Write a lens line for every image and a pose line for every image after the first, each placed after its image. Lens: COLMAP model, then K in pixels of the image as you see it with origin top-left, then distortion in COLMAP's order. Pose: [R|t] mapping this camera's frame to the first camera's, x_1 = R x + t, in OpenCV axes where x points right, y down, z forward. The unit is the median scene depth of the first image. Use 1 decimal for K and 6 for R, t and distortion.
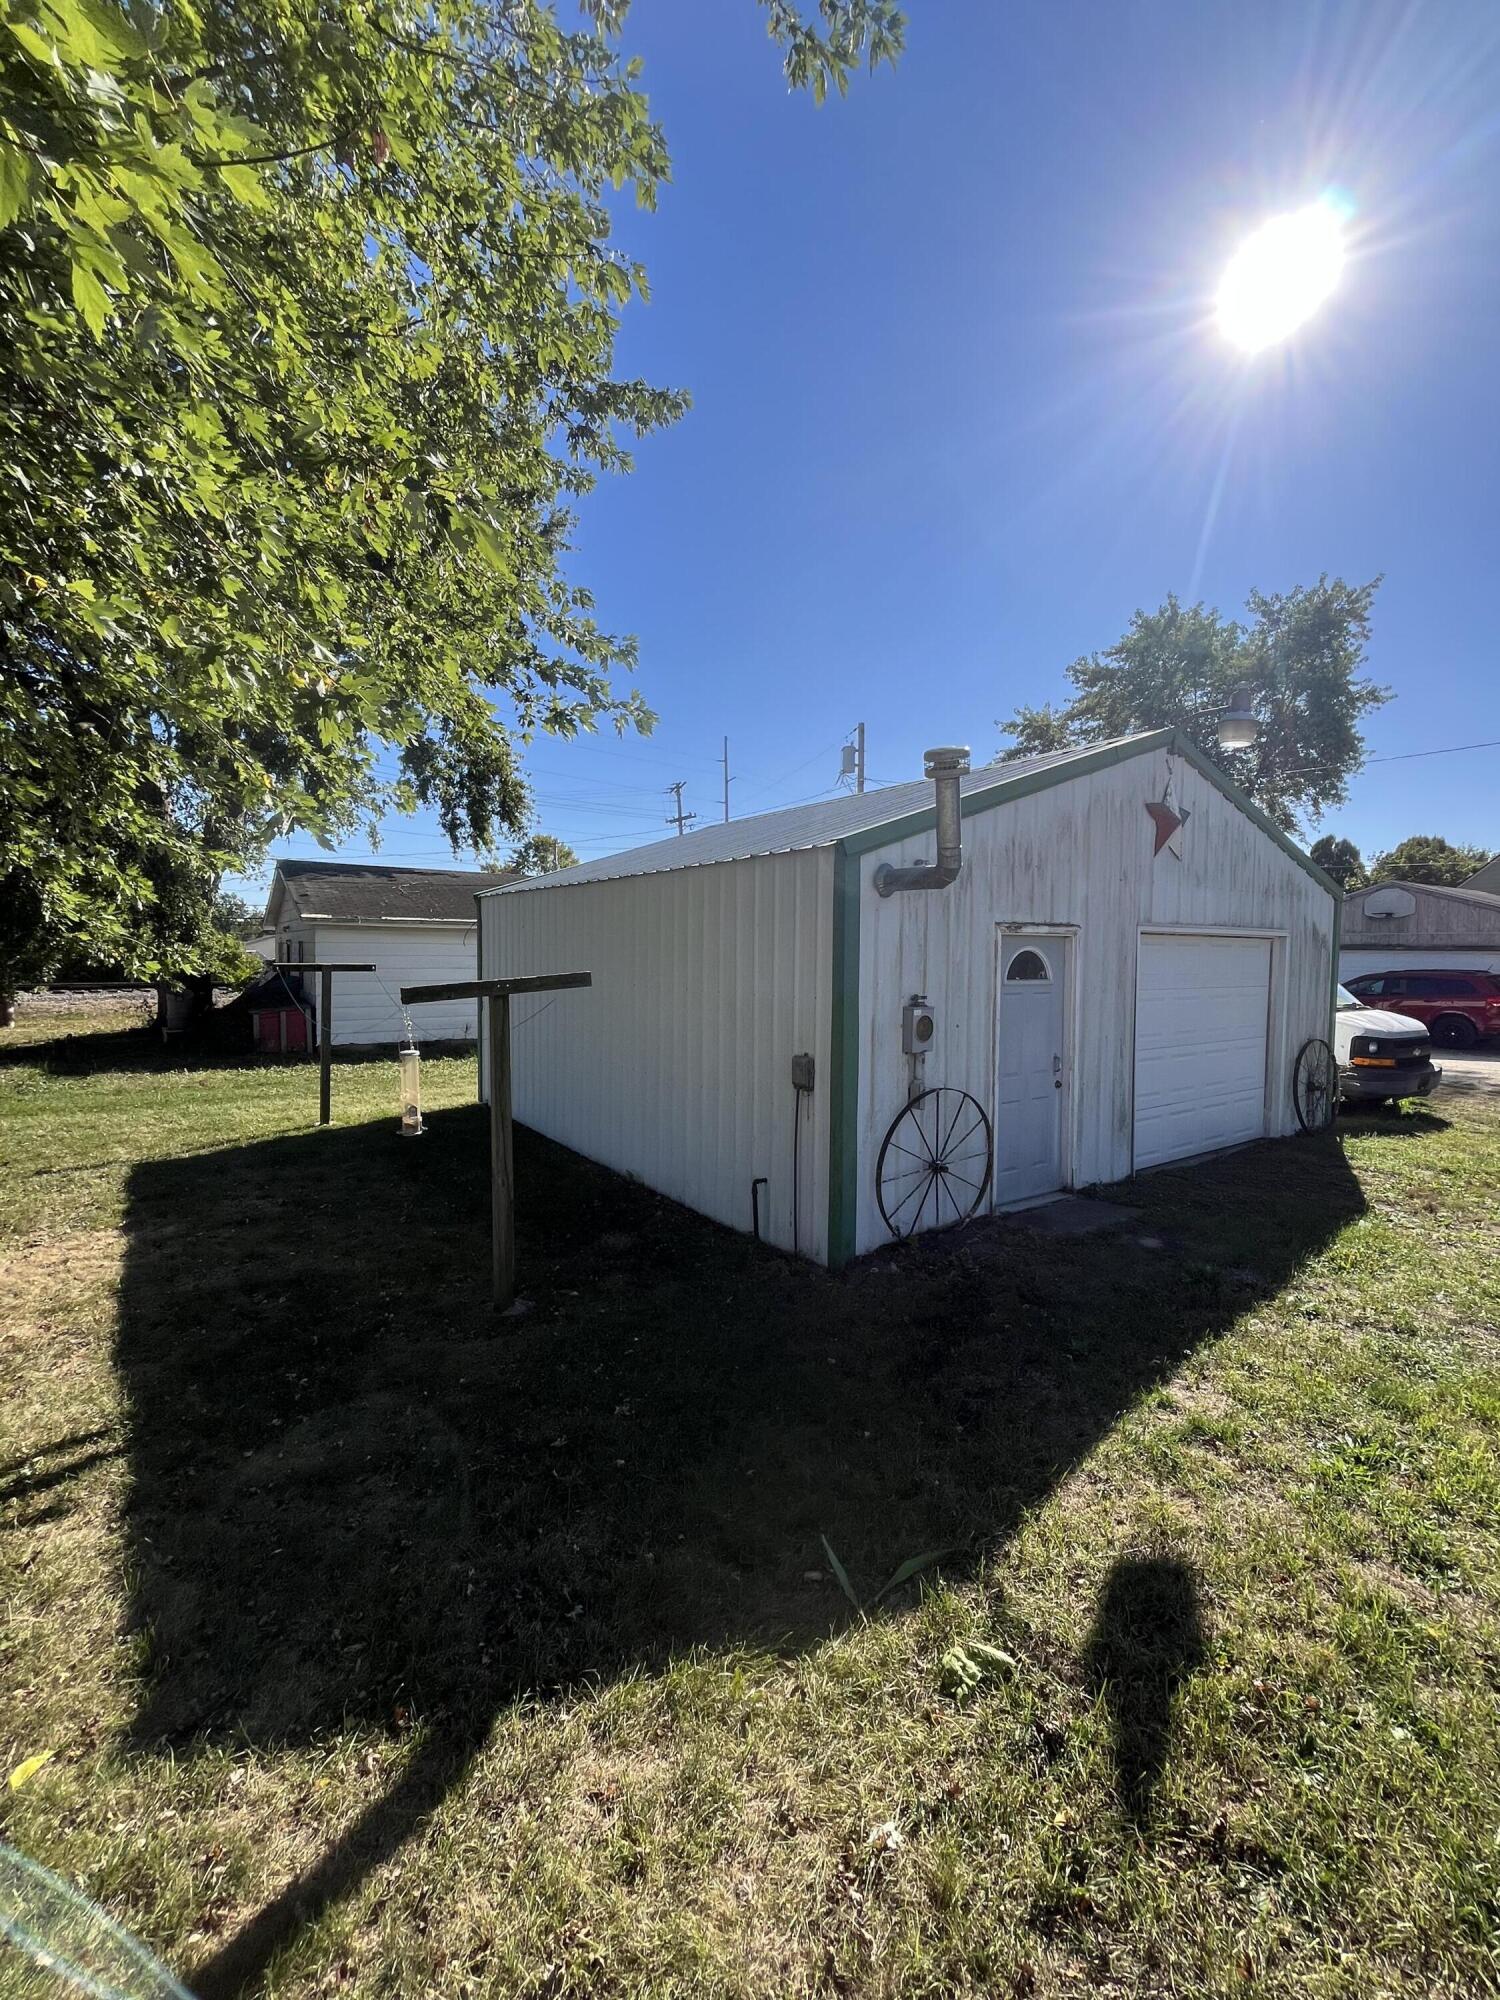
lens RADIAL K [[803.4, 0, 749.2], [0, 803.4, 1004.4], [0, 0, 1]] dist [-0.001386, -0.000025]
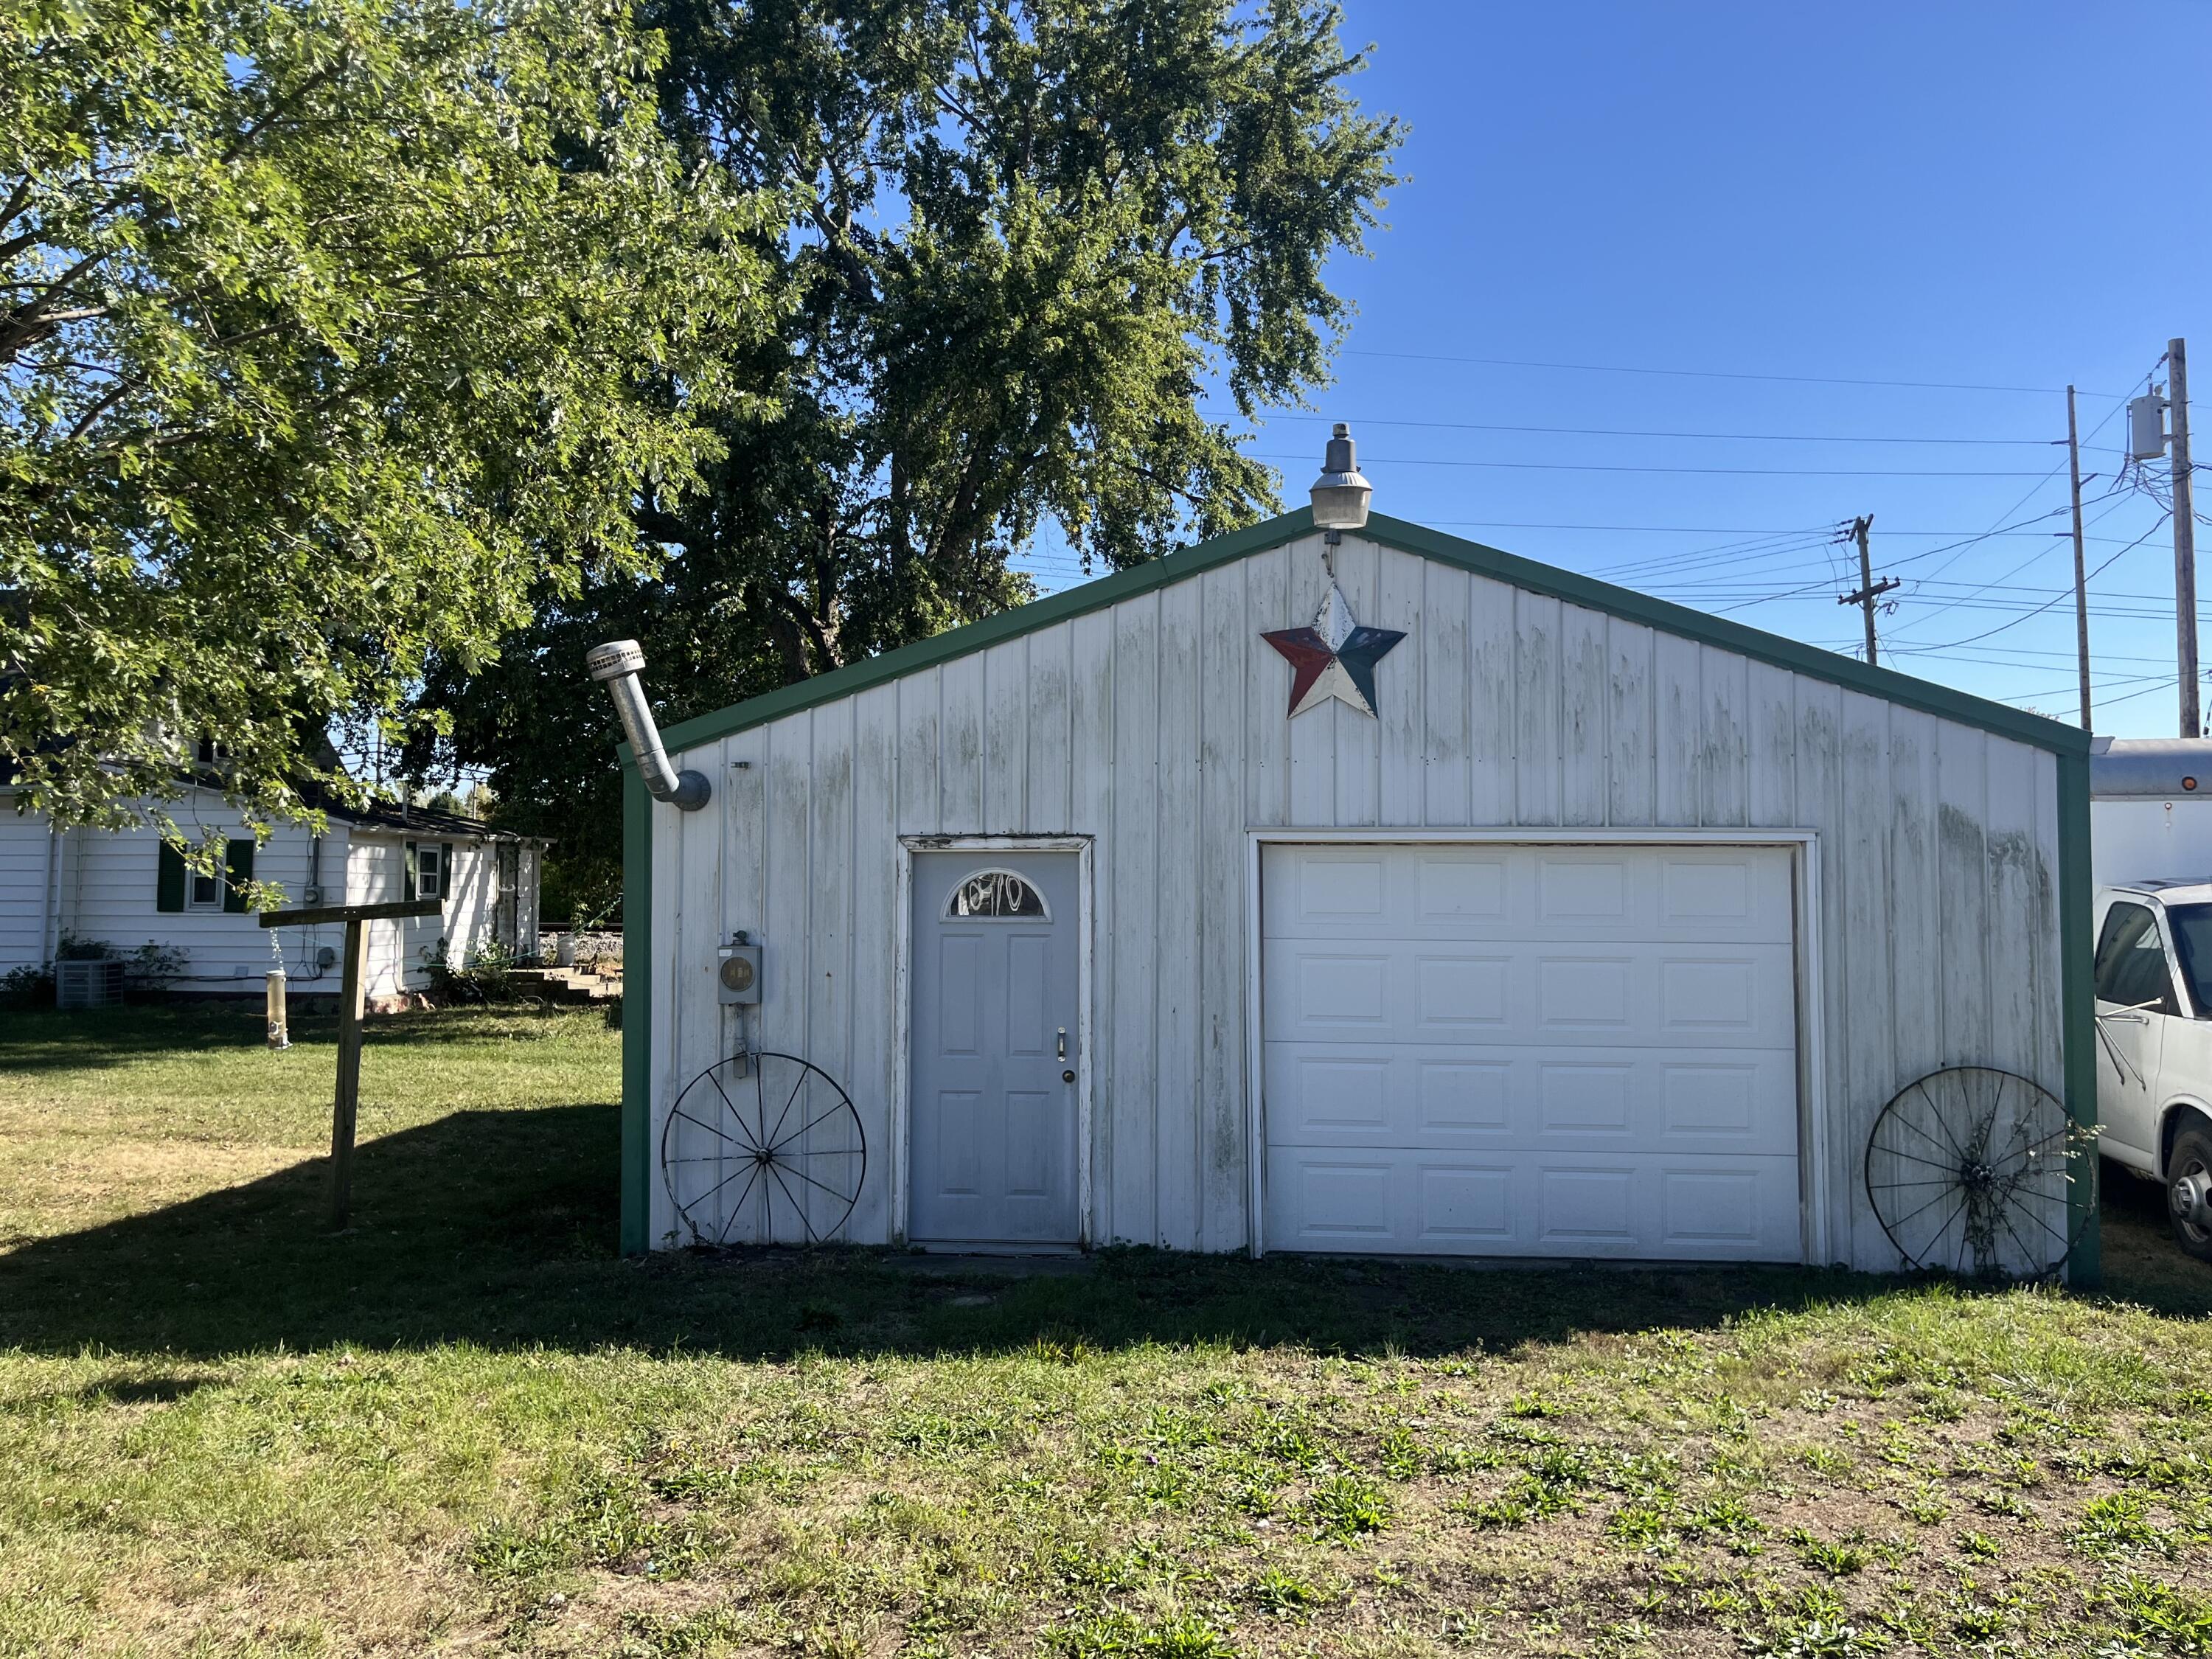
lens RADIAL K [[1673.2, 0, 1105.6], [0, 1673.2, 822.1], [0, 0, 1]] dist [-0.001453, -0.002286]
pose [[0.801486, -0.029919, -0.597265, 1.223329], [-0.032674, 0.995065, -0.093692, 0.019216], [0.597120, 0.094608, 0.796553, -0.084756]]
